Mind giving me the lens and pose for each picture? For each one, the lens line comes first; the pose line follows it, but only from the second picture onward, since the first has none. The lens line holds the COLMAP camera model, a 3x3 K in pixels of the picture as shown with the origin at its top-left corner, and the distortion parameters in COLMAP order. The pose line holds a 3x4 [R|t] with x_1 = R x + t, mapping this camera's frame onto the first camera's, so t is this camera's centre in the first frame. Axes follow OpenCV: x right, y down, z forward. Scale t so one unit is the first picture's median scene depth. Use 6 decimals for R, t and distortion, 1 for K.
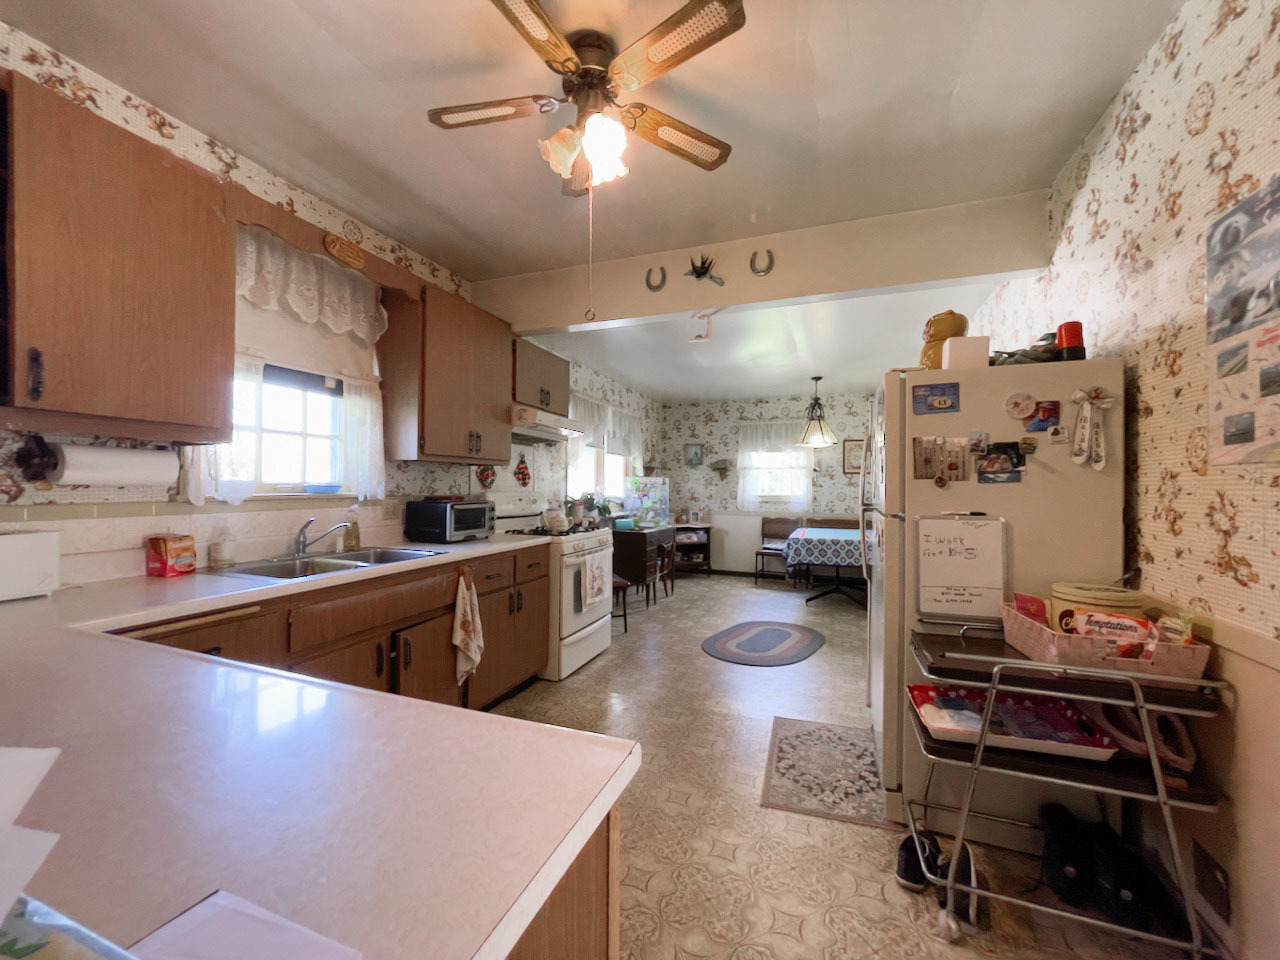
lens RADIAL K [[516.2, 0, 632.8], [0, 516.2, 485.0], [0, 0, 1]] dist [-0.001476, 0.004417]
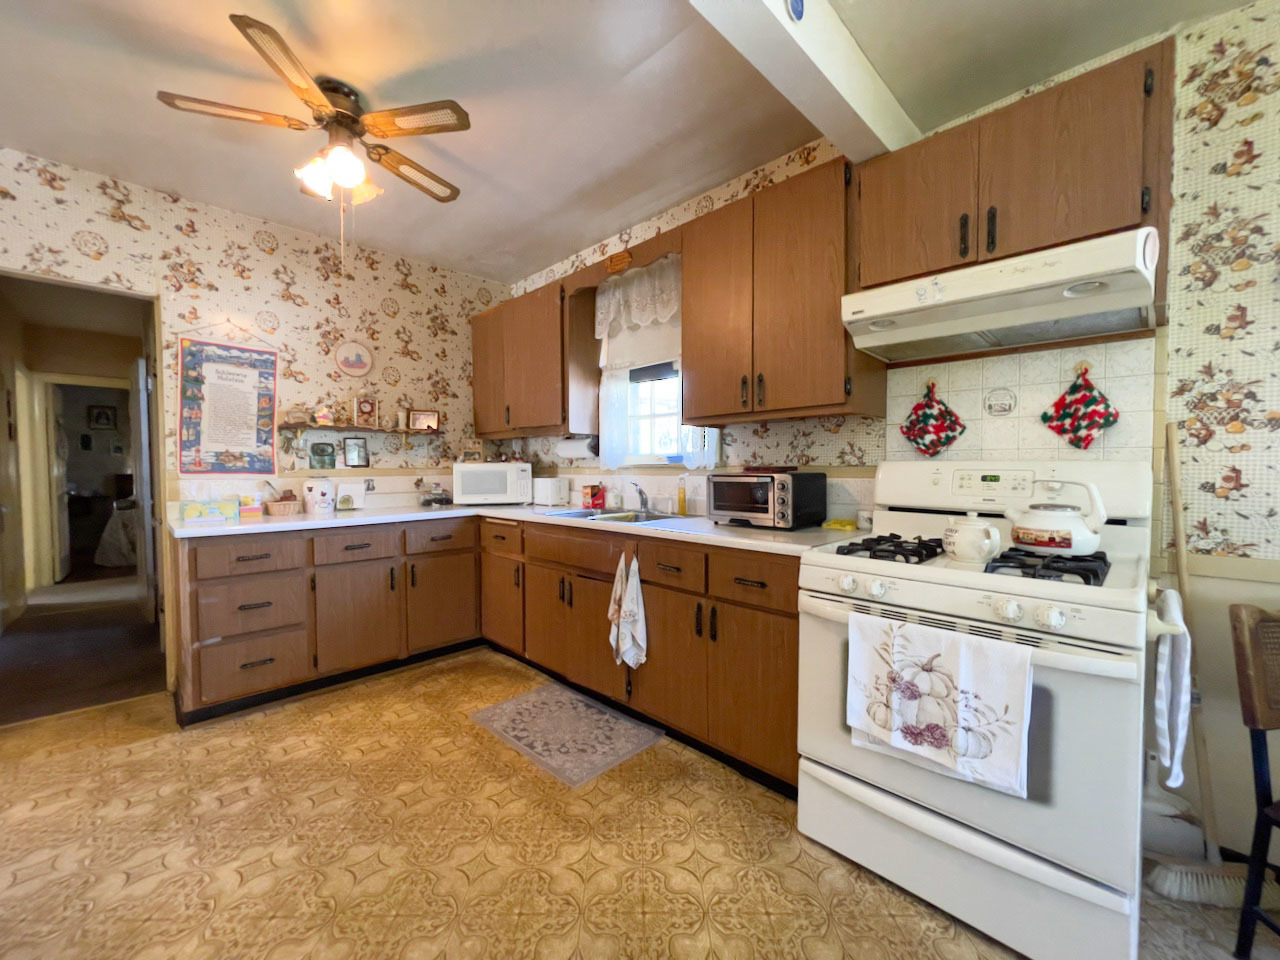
lens RADIAL K [[516.2, 0, 631.5], [0, 516.2, 487.6], [0, 0, 1]] dist [-0.001476, 0.004417]
pose [[-0.409001, 0.030172, -0.912035, 0.487595], [0.000799, 0.999465, 0.032706, 0.033587], [0.912534, 0.012648, -0.408806, 1.355518]]
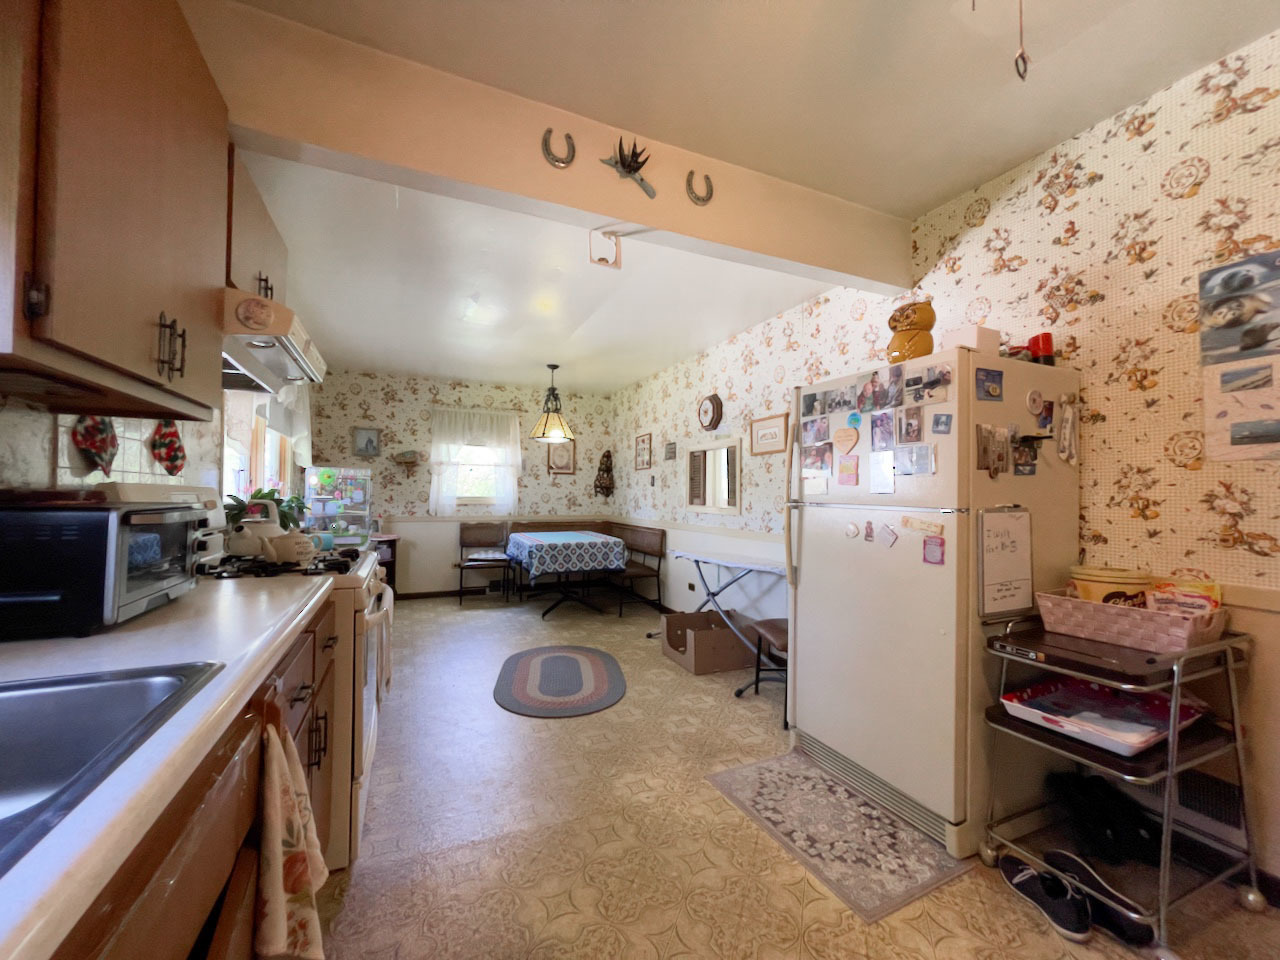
lens RADIAL K [[516.2, 0, 639.4], [0, 516.2, 483.0], [0, 0, 1]] dist [-0.001476, 0.004417]
pose [[0.703589, 0.017120, 0.710401, -0.393682], [-0.008431, 0.999840, -0.015745, 0.023884], [-0.710558, 0.005088, 0.703621, 0.583290]]
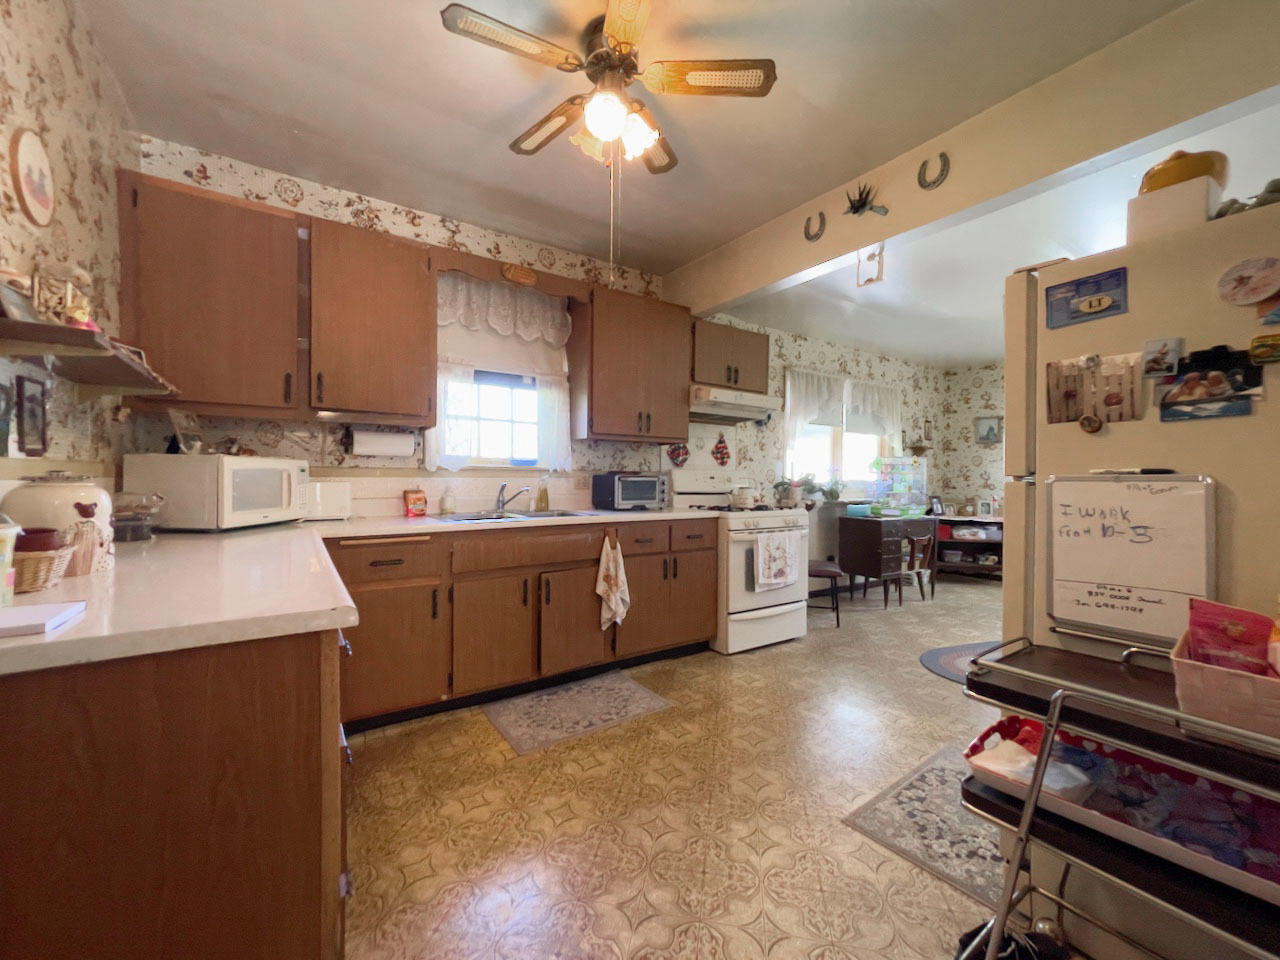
lens RADIAL K [[516.2, 0, 633.1], [0, 516.2, 483.6], [0, 0, 1]] dist [-0.001476, 0.004417]
pose [[0.822633, 0.006773, -0.568533, 0.359953], [-0.001137, 0.999947, 0.010268, 0.046201], [0.568572, -0.007801, 0.822596, 0.090308]]
